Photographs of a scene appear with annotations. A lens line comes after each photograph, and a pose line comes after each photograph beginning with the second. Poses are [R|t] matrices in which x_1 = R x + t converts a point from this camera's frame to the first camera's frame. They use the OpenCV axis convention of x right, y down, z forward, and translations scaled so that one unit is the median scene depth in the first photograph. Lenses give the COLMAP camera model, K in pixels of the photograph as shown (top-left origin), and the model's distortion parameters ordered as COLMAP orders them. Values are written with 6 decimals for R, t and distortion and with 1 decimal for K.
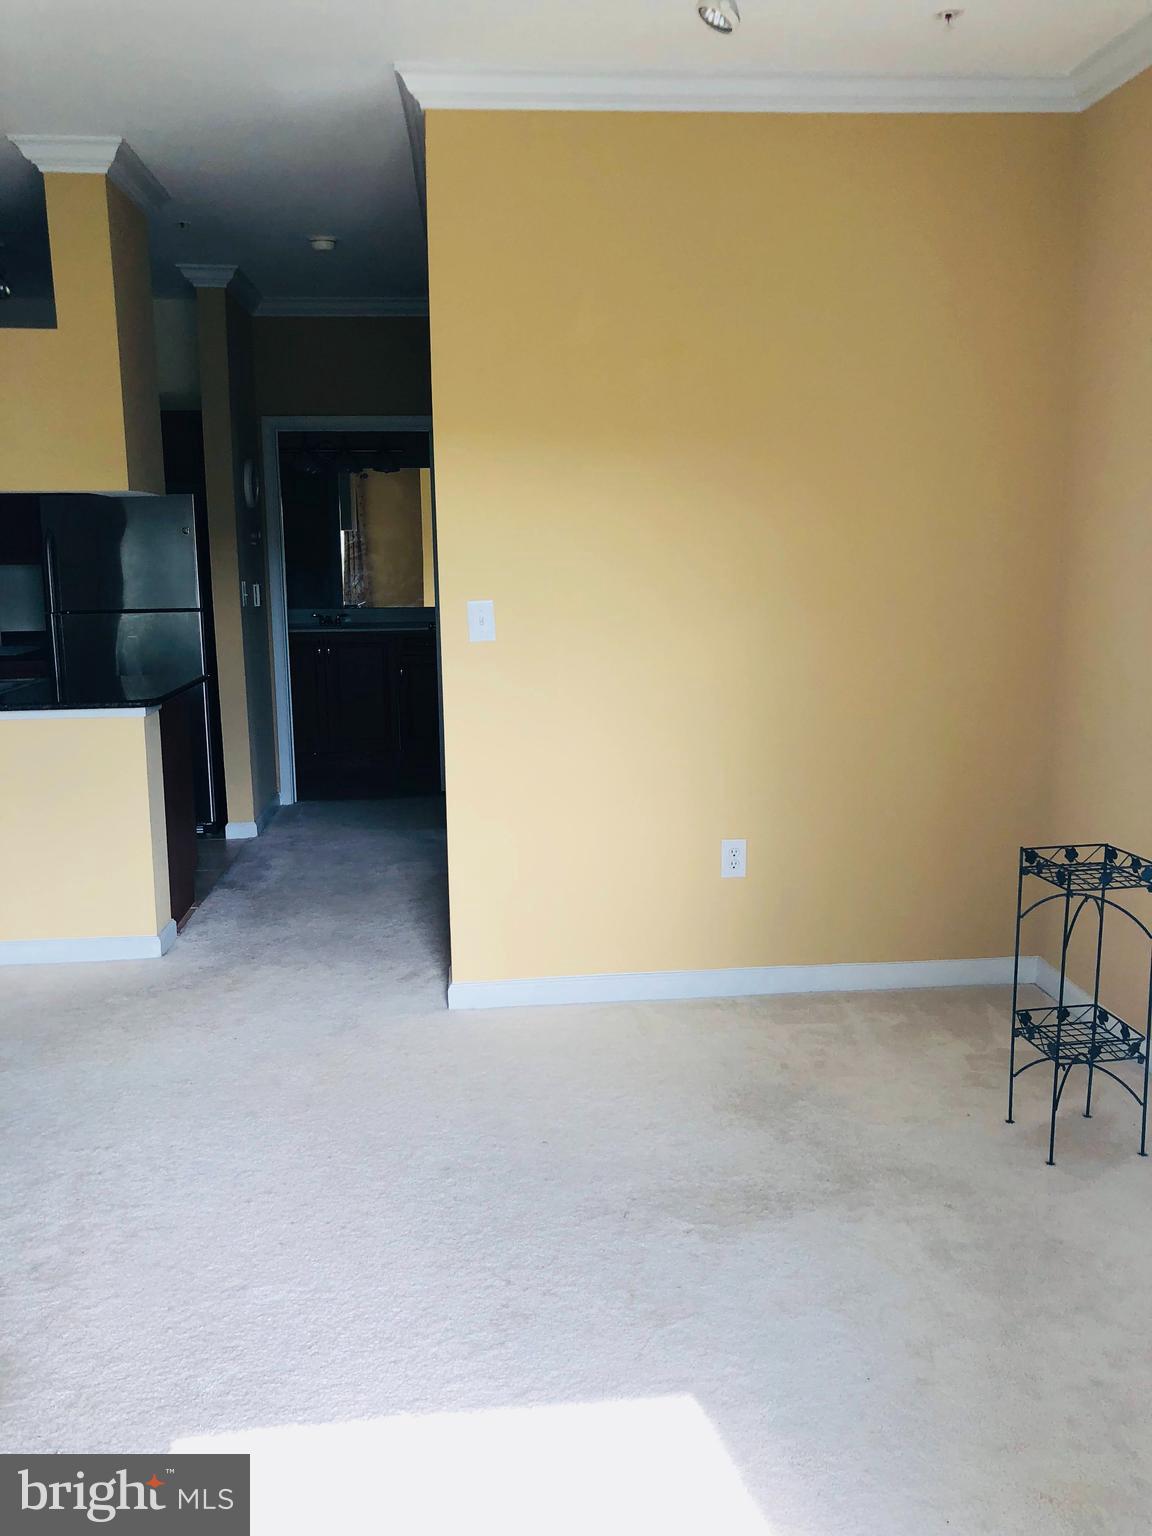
lens RADIAL K [[1277.4, 0, 576.0], [0, 1277.4, 768.0], [0, 0, 1]] dist [-0.001935, -0.006343]
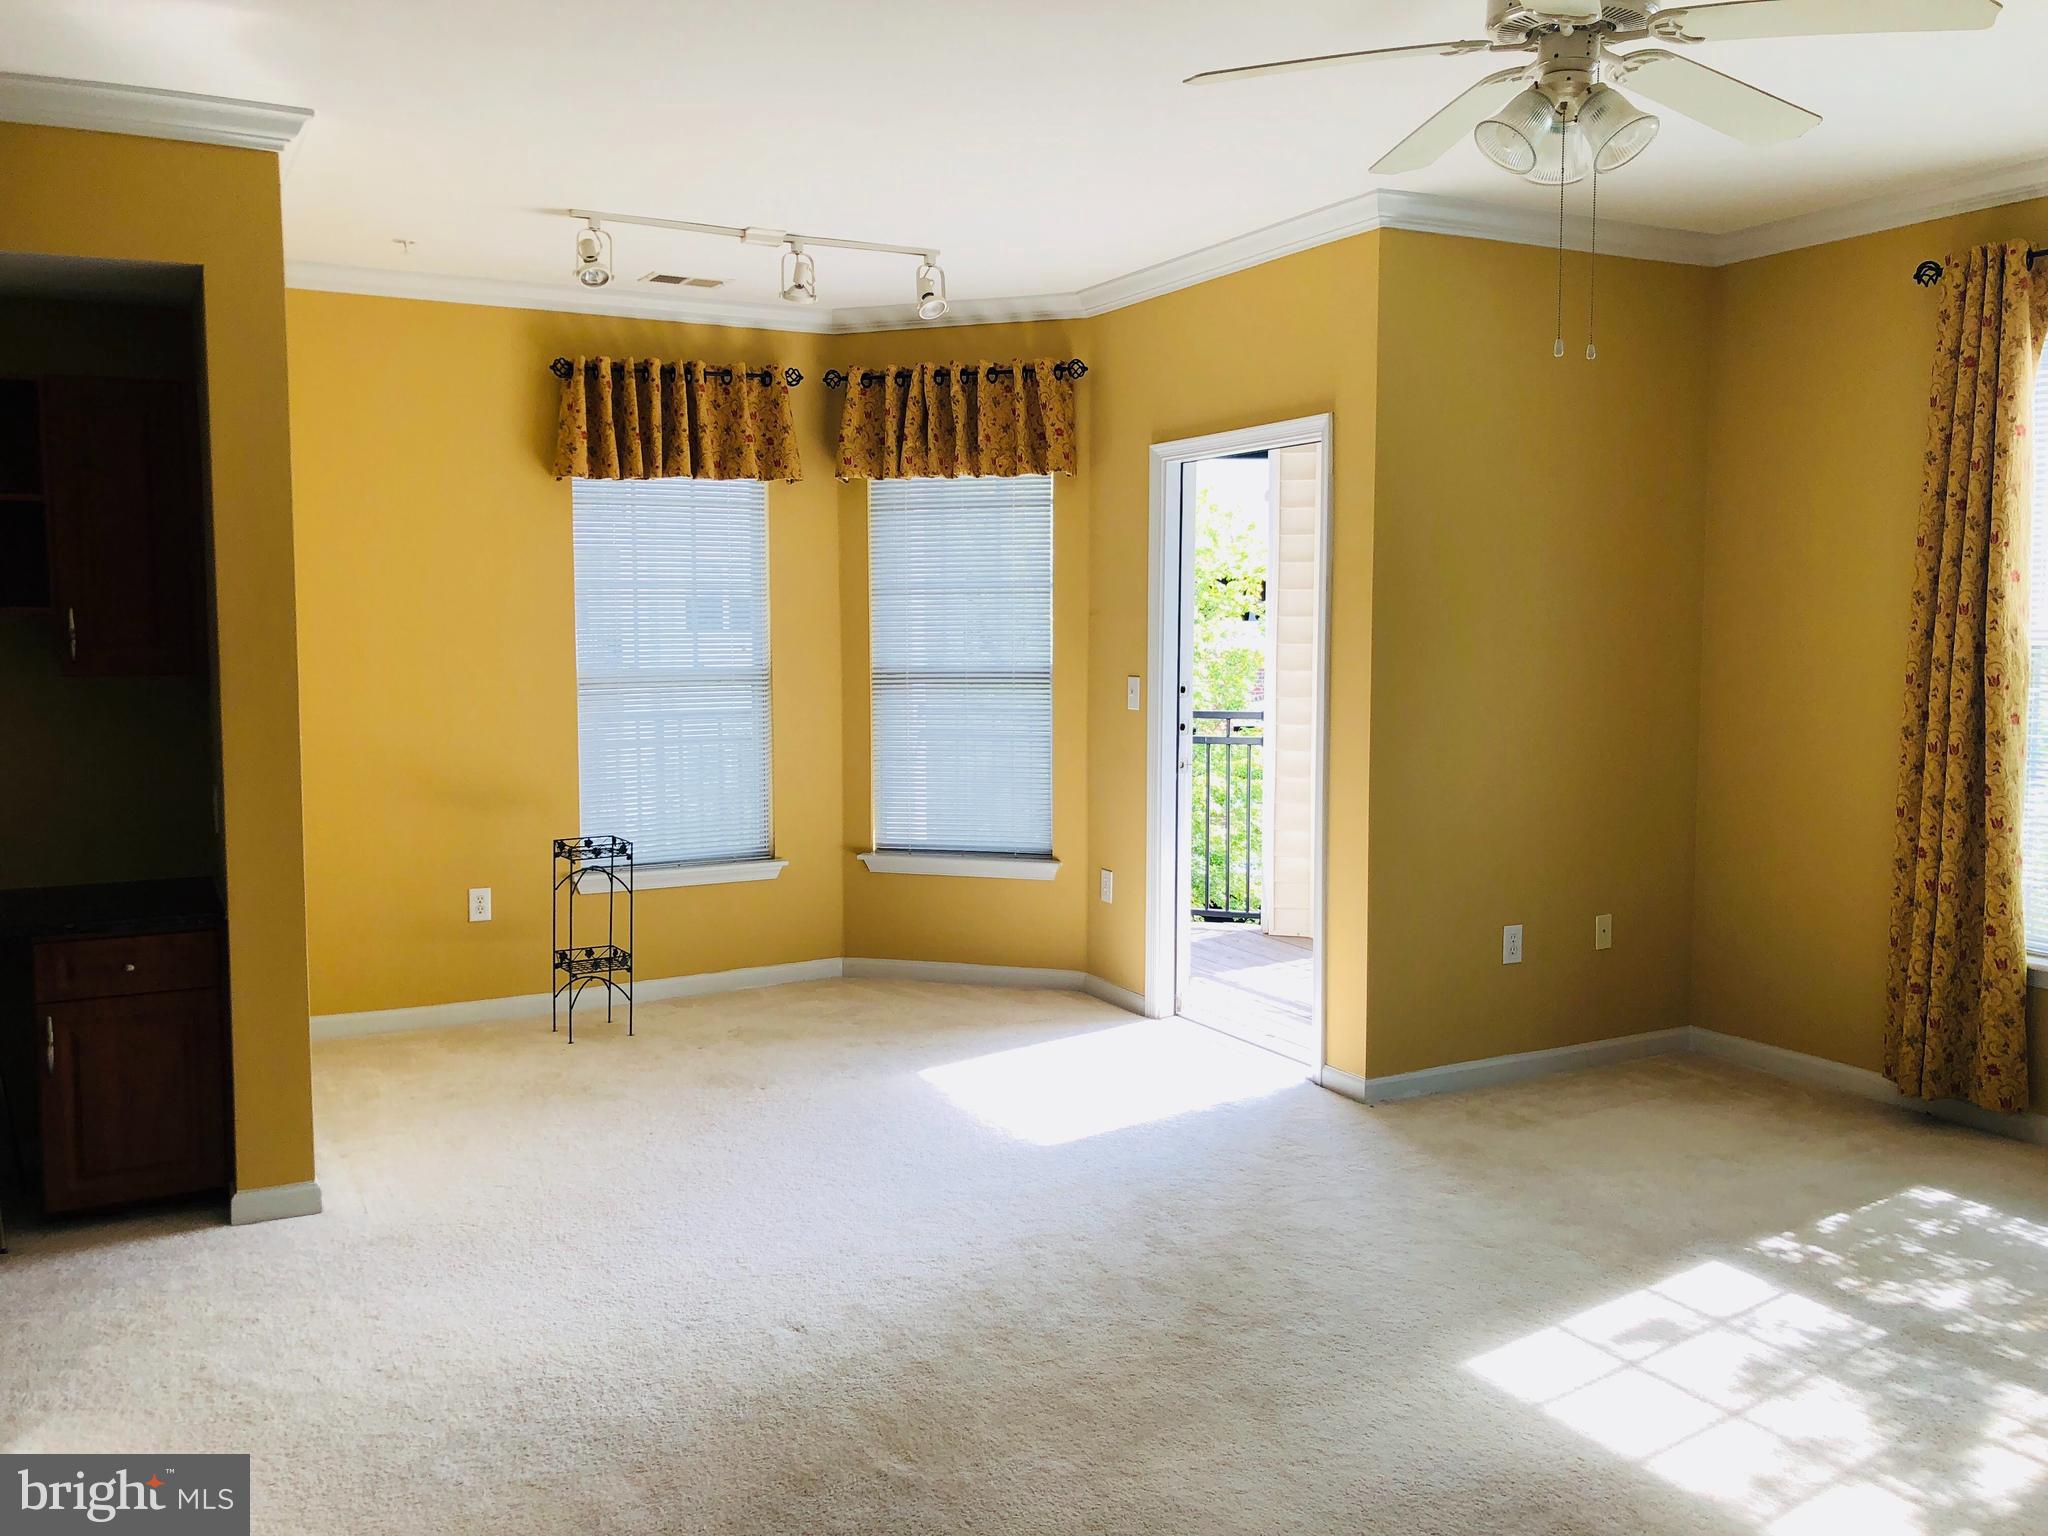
lens RADIAL K [[1673.7, 0, 1024.0], [0, 1673.7, 768.0], [0, 0, 1]] dist [0.008268, 0.003731]
pose [[-0.391875, -0.068796, 0.917443, -1.208621], [0.167773, 0.975136, 0.144784, -0.170582], [-0.904592, 0.210660, -0.370589, 0.954484]]
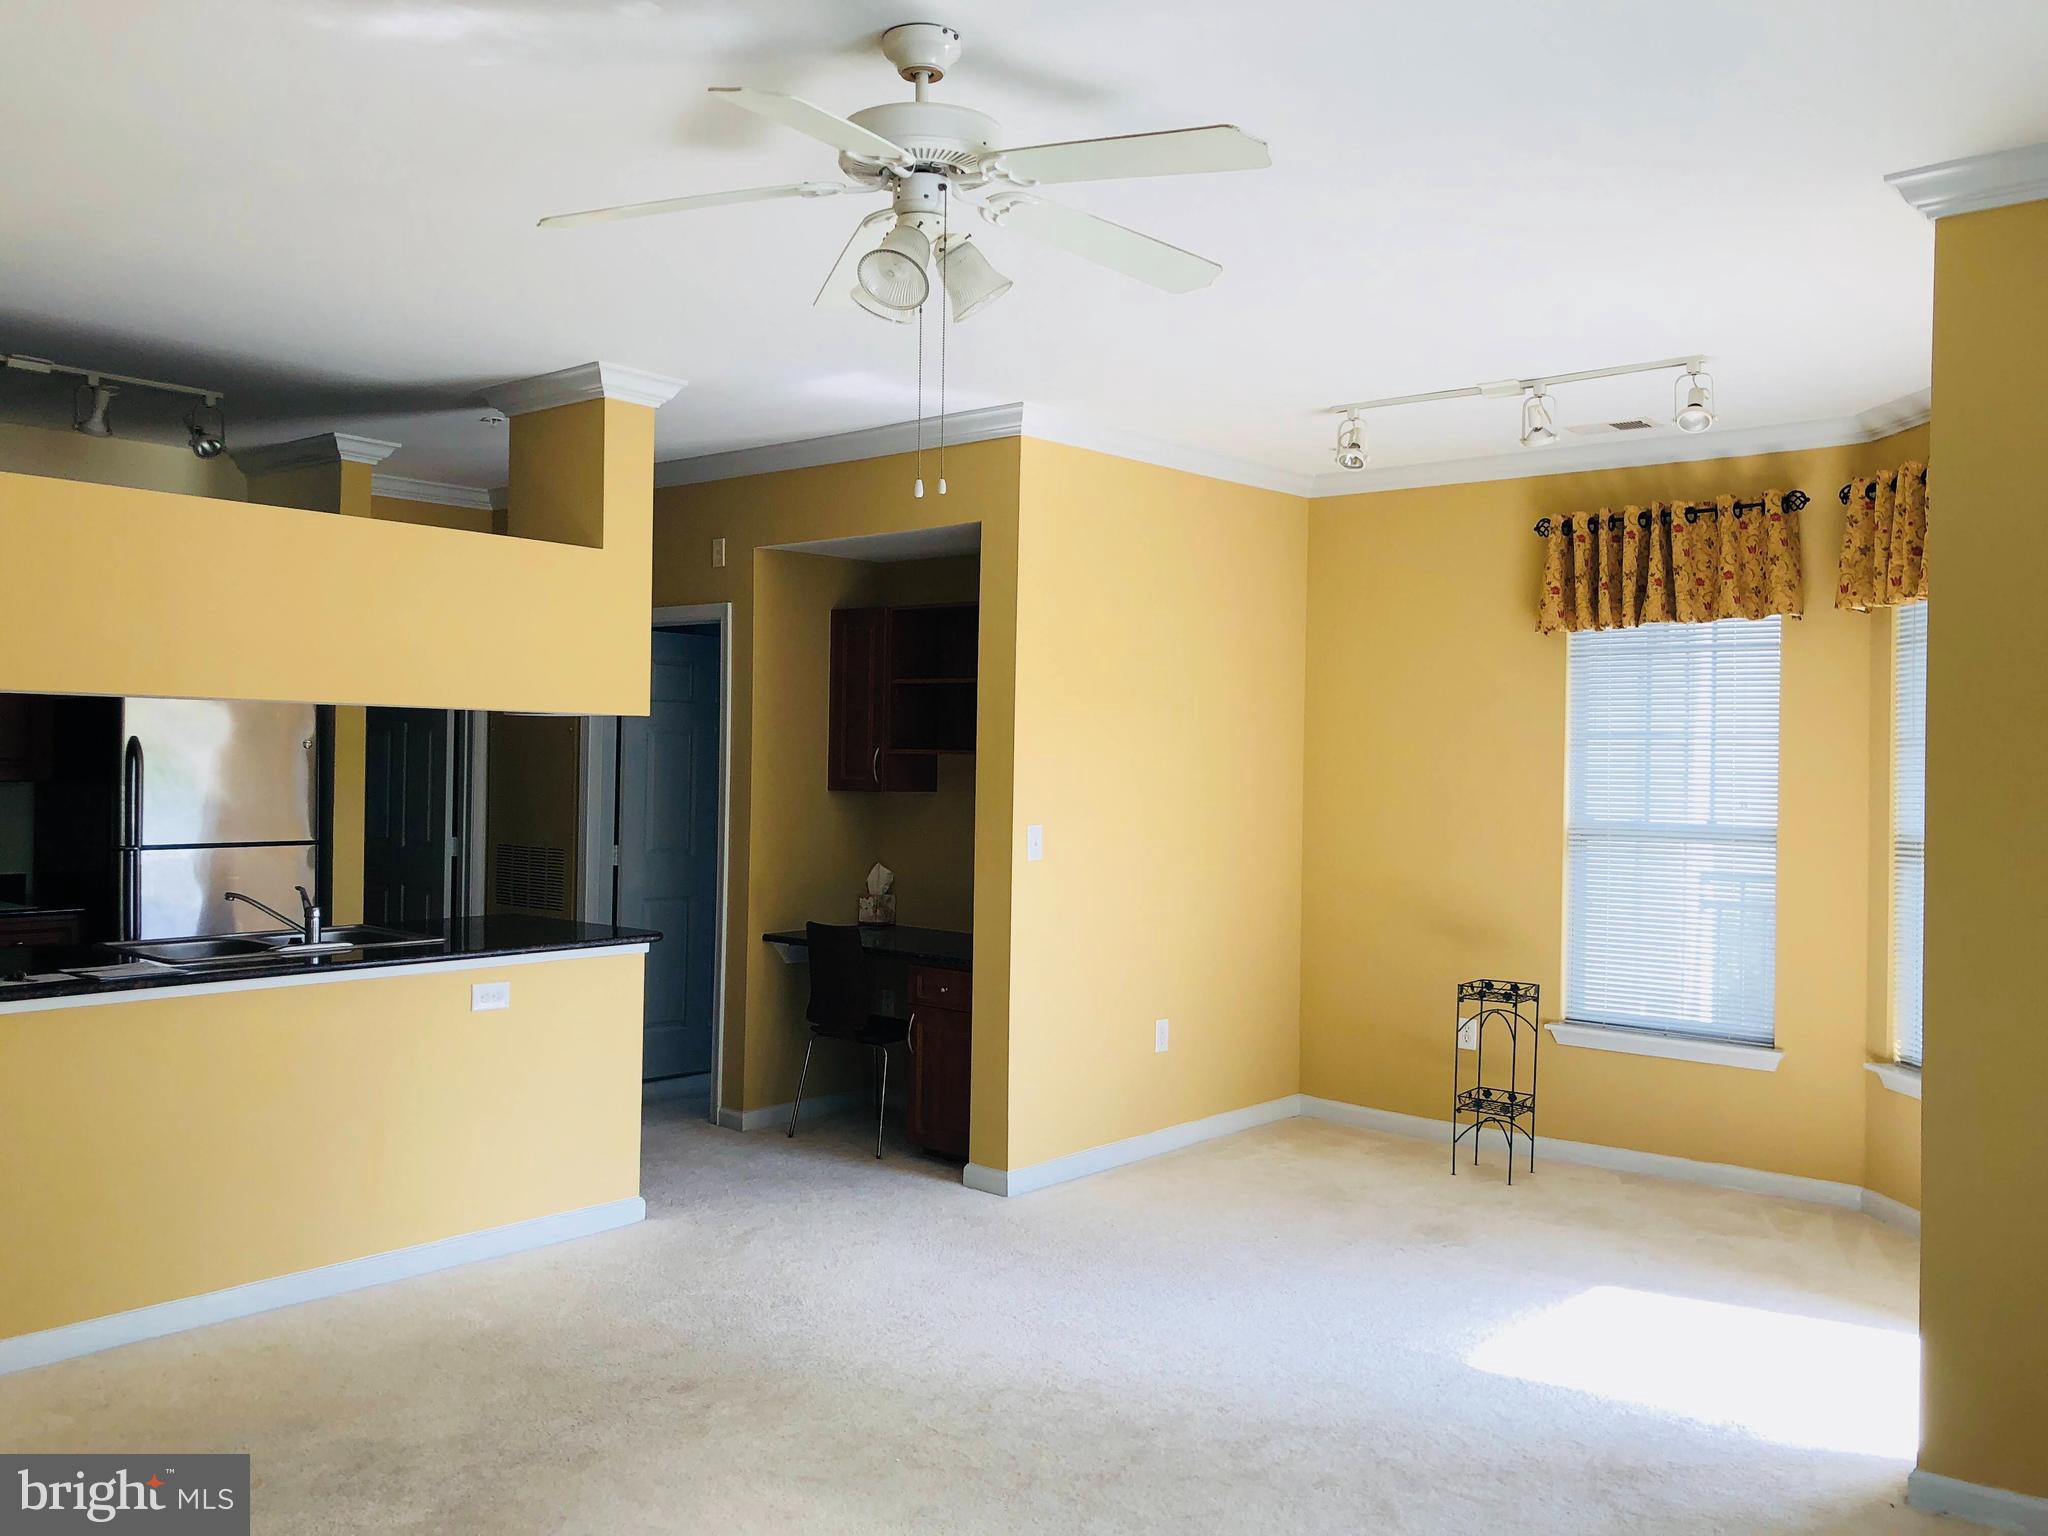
lens RADIAL K [[1703.1, 0, 1024.0], [0, 1703.1, 768.0], [0, 0, 1]] dist [-0.001935, -0.006343]
pose [[0.721056, 0.020632, 0.692570, -1.082794], [0.096073, 0.986924, -0.129426, 0.014960], [-0.686184, 0.159861, 0.709645, -0.105596]]
